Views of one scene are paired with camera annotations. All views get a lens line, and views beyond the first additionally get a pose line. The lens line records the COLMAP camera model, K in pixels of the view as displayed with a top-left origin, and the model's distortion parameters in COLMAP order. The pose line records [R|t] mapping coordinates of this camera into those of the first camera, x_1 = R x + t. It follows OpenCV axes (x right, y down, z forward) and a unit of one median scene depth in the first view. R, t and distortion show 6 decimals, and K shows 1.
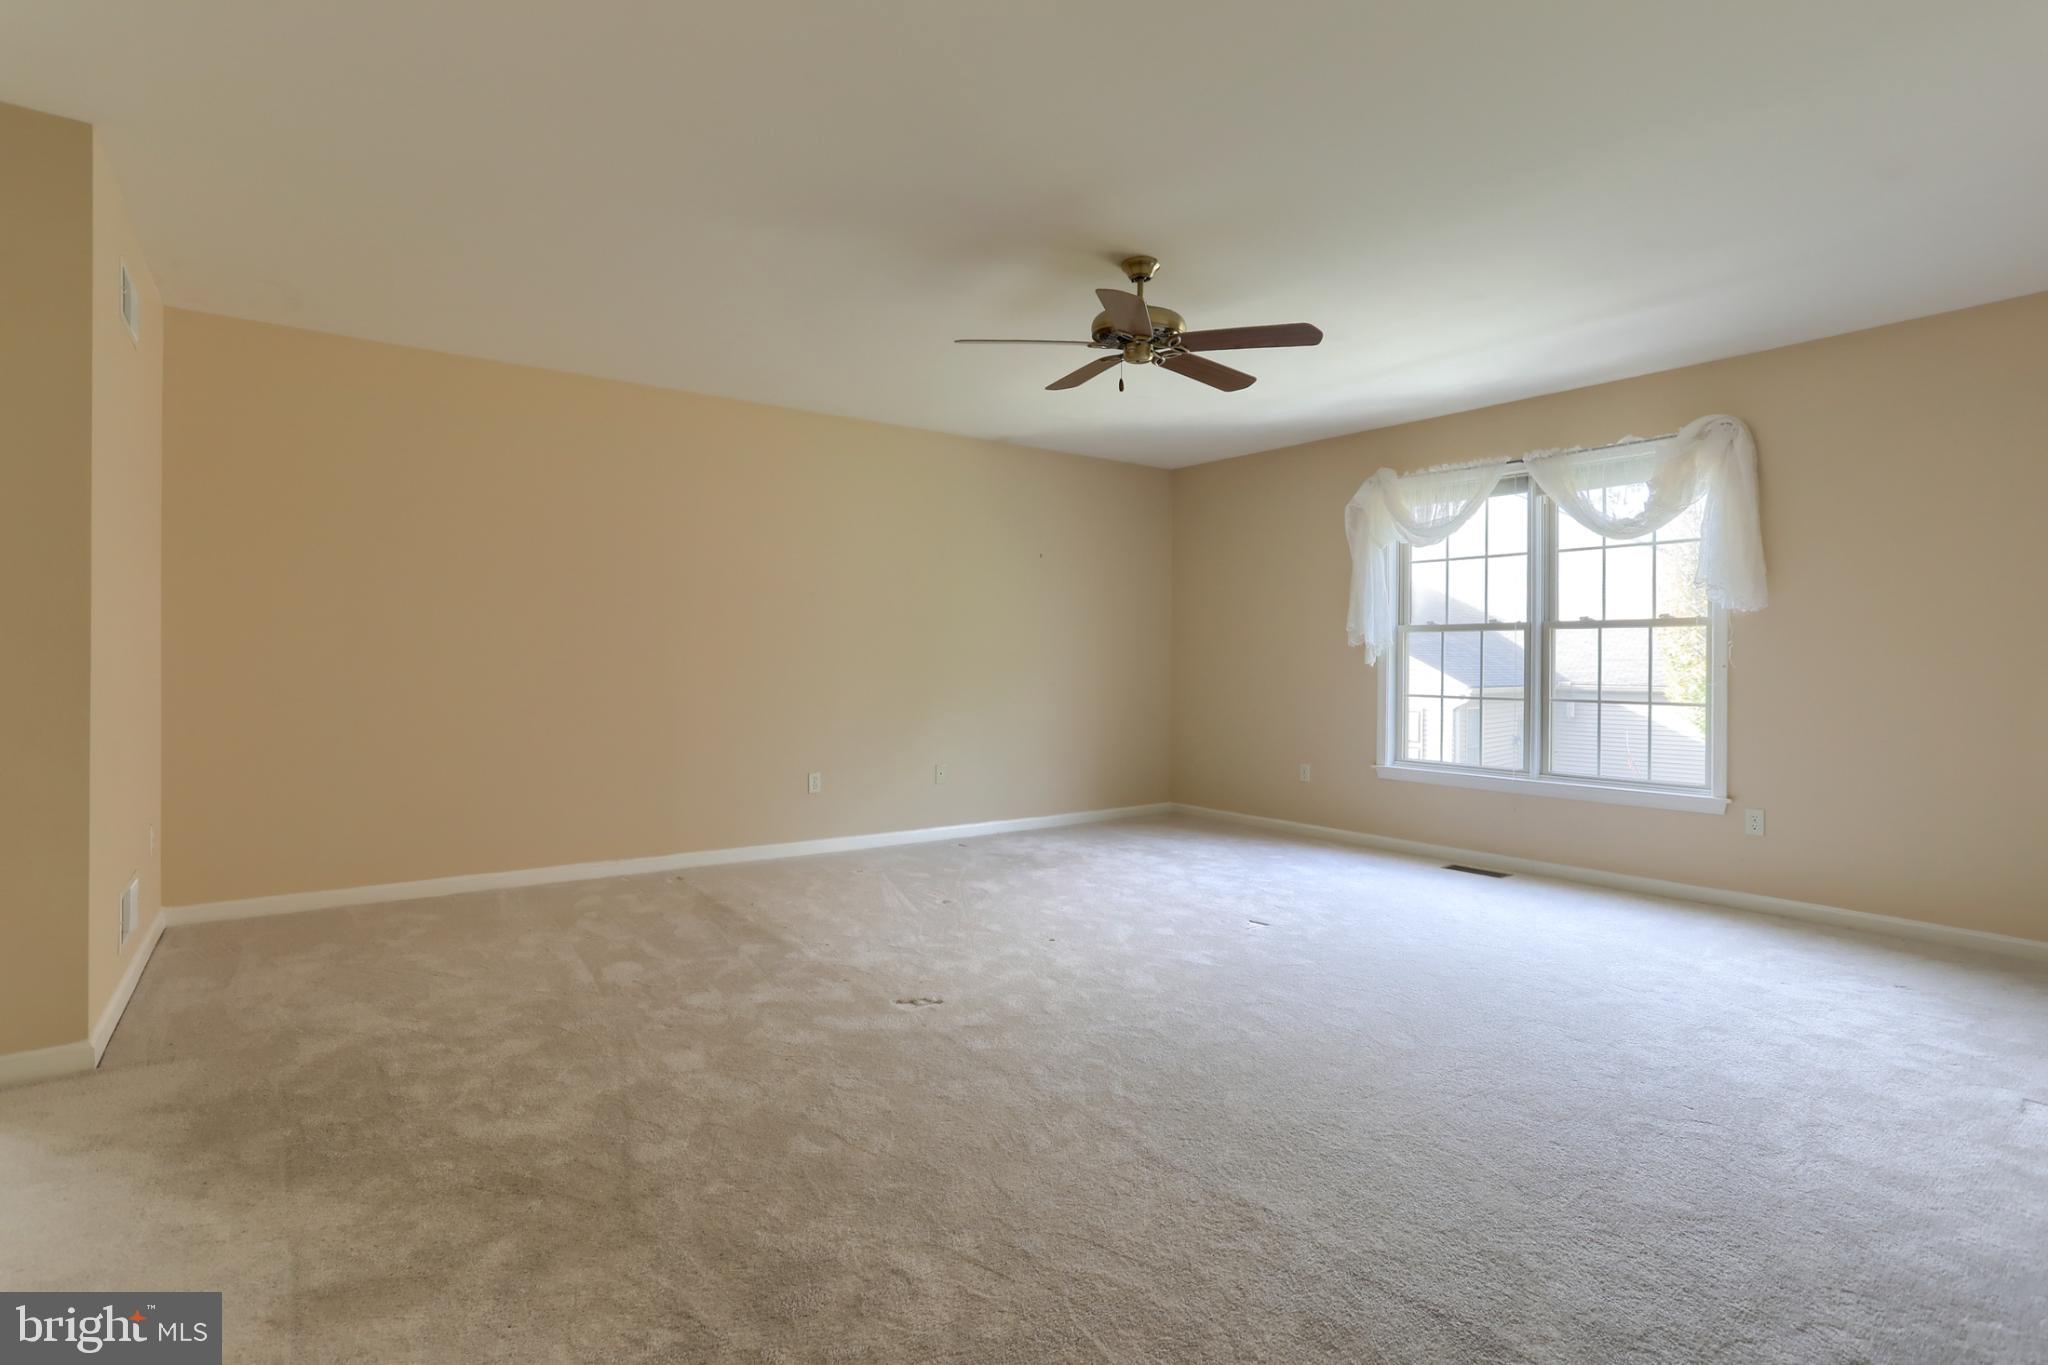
lens RADIAL K [[1019.7, 0, 1026.1], [0, 1019.7, 671.9], [0, 0, 1]] dist [-0.052140, 0.030045]
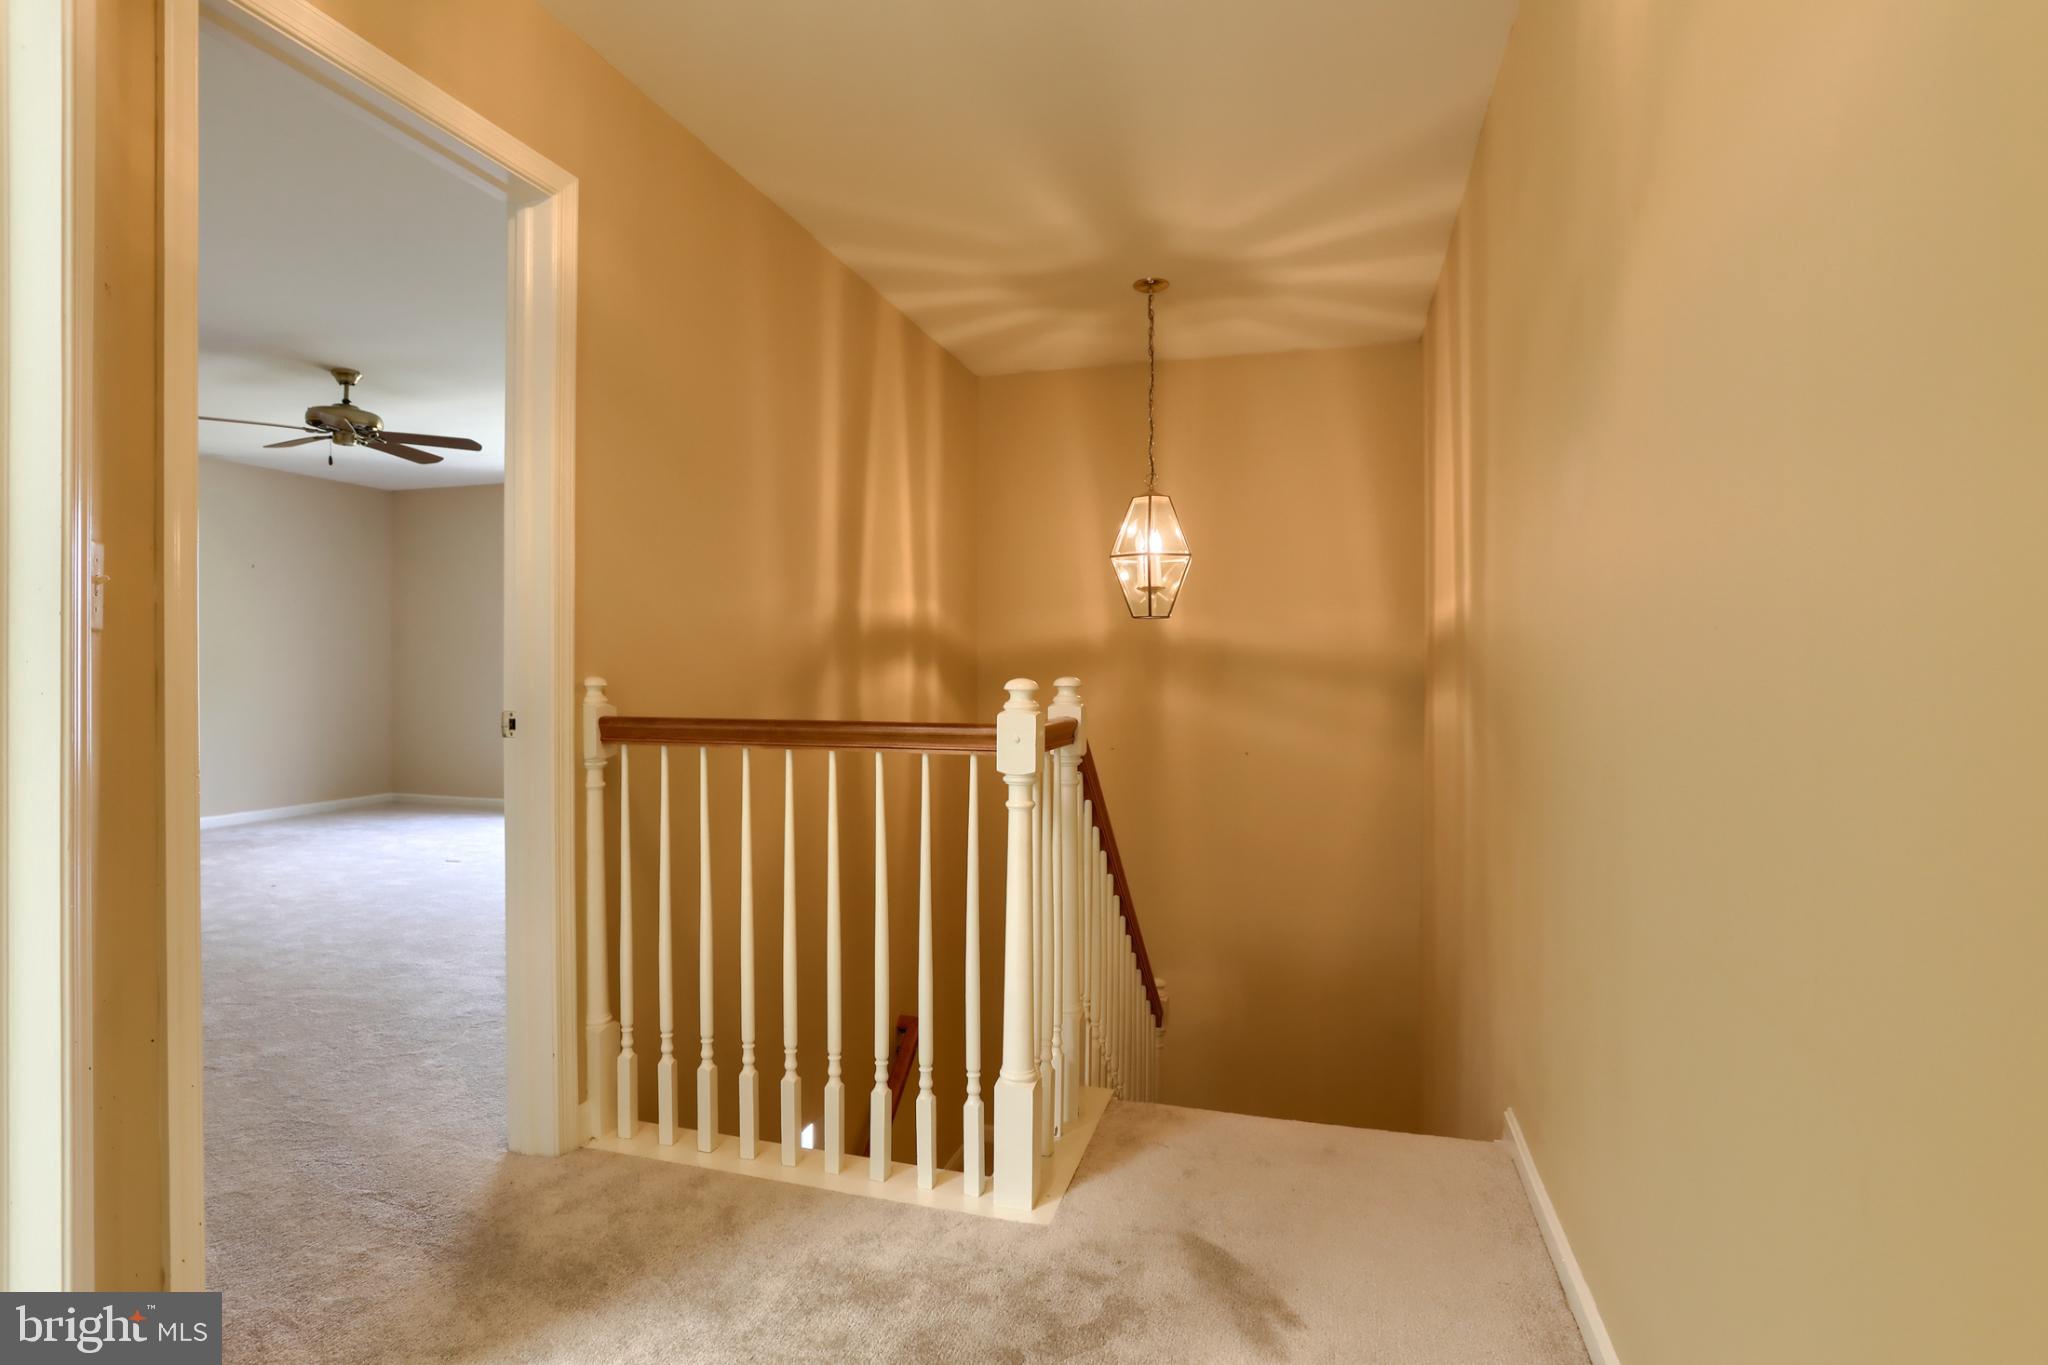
lens RADIAL K [[1072.2, 0, 1016.4], [0, 1072.2, 674.6], [0, 0, 1]] dist [-0.081393, 0.040926]
pose [[0.790852, -0.009316, 0.611937, -0.023698], [0.009539, 0.999950, 0.002896, 0.002526], [-0.611934, 0.003547, 0.790901, -0.461174]]
